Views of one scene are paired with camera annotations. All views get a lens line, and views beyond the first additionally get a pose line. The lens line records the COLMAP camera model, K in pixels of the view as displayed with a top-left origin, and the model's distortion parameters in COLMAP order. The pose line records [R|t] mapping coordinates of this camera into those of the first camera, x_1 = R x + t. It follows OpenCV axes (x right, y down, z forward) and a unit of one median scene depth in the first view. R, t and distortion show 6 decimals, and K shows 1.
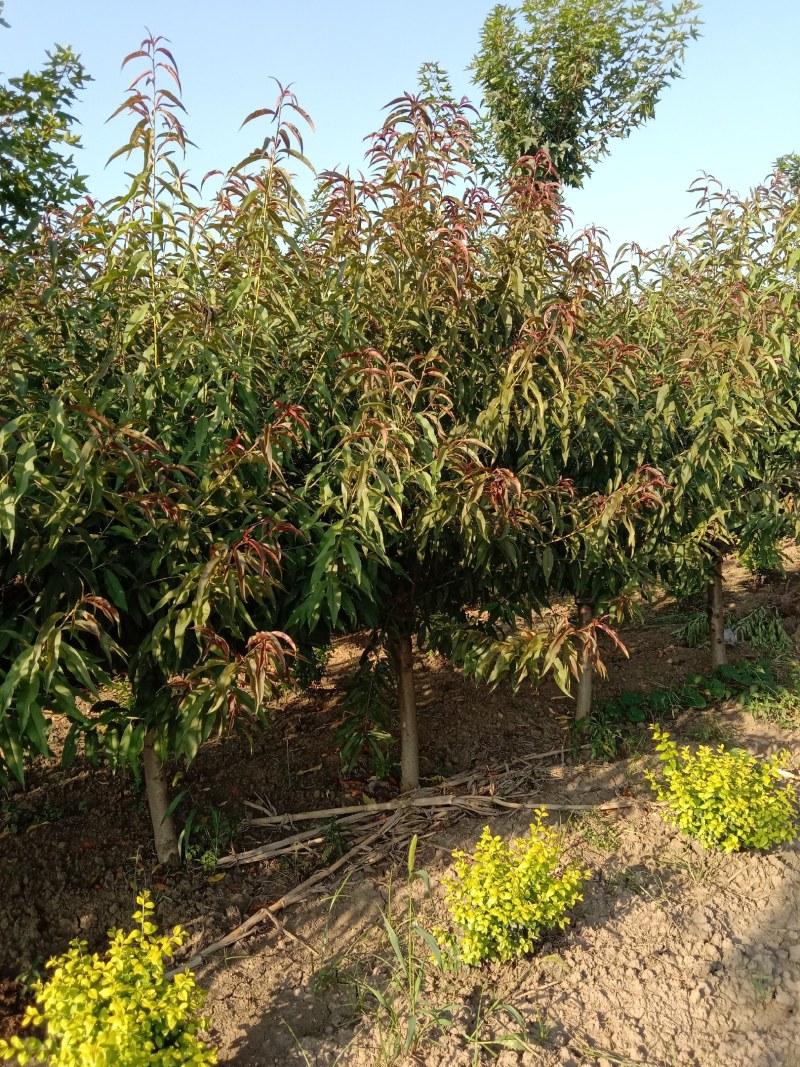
lens RADIAL K [[877.9, 0, 400.0], [0, 877.9, 533.5], [0, 0, 1]] dist [-0.013436, -0.008361]
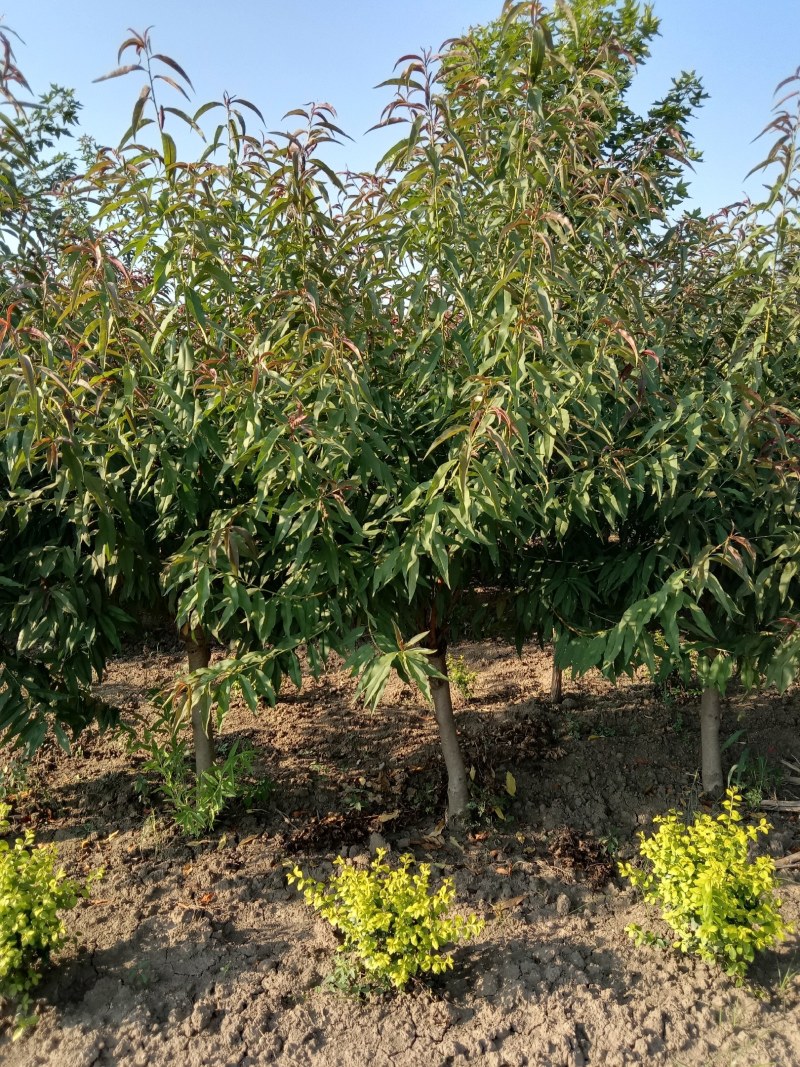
lens RADIAL K [[842.0, 0, 400.0], [0, 842.0, 533.5], [0, 0, 1]] dist [-0.009525, -0.014390]
pose [[0.834694, 0.103008, -0.540995, -0.051122], [-0.089904, 0.994660, 0.050675, 0.025532], [0.543326, 0.006340, 0.839498, -0.142035]]
